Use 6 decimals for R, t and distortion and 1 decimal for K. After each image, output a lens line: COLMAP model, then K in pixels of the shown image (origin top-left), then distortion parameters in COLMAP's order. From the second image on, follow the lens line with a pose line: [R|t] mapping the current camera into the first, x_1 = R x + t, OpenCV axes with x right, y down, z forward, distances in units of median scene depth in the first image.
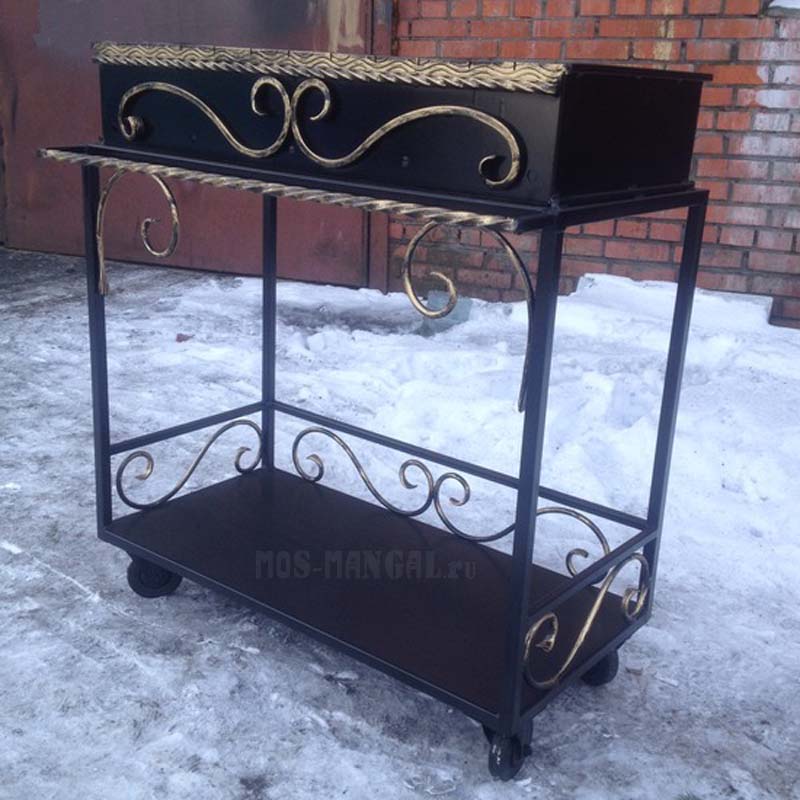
lens RADIAL K [[1009.6, 0, 401.2], [0, 1009.6, 401.6], [0, 0, 1]] dist [0.216412, -0.487162]
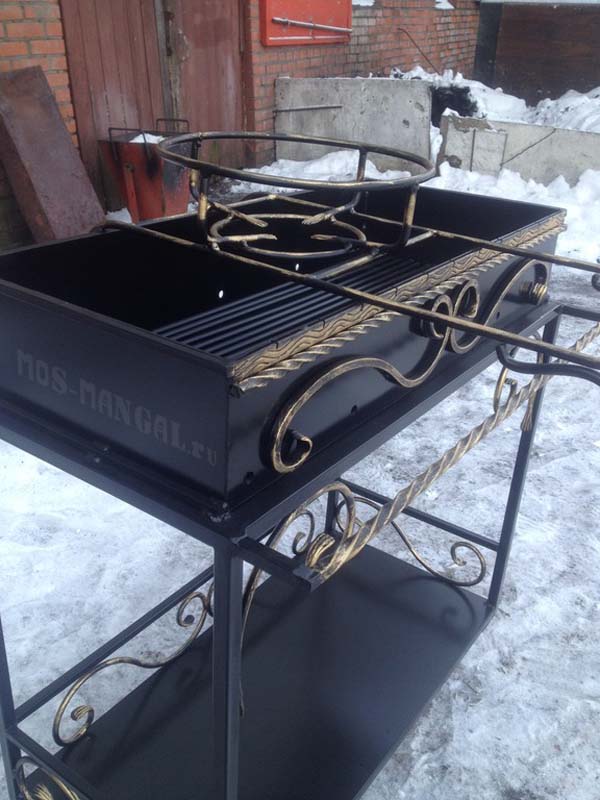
lens RADIAL K [[786.7, 0, 300.0], [0, 786.7, 400.0], [0, 0, 1]] dist [0.122788, -0.242468]
pose [[-0.044351, -0.490346, 0.870399, -0.647425], [0.252632, 0.837433, 0.484647, -0.507870], [-0.966545, 0.241385, 0.086736, 0.903826]]
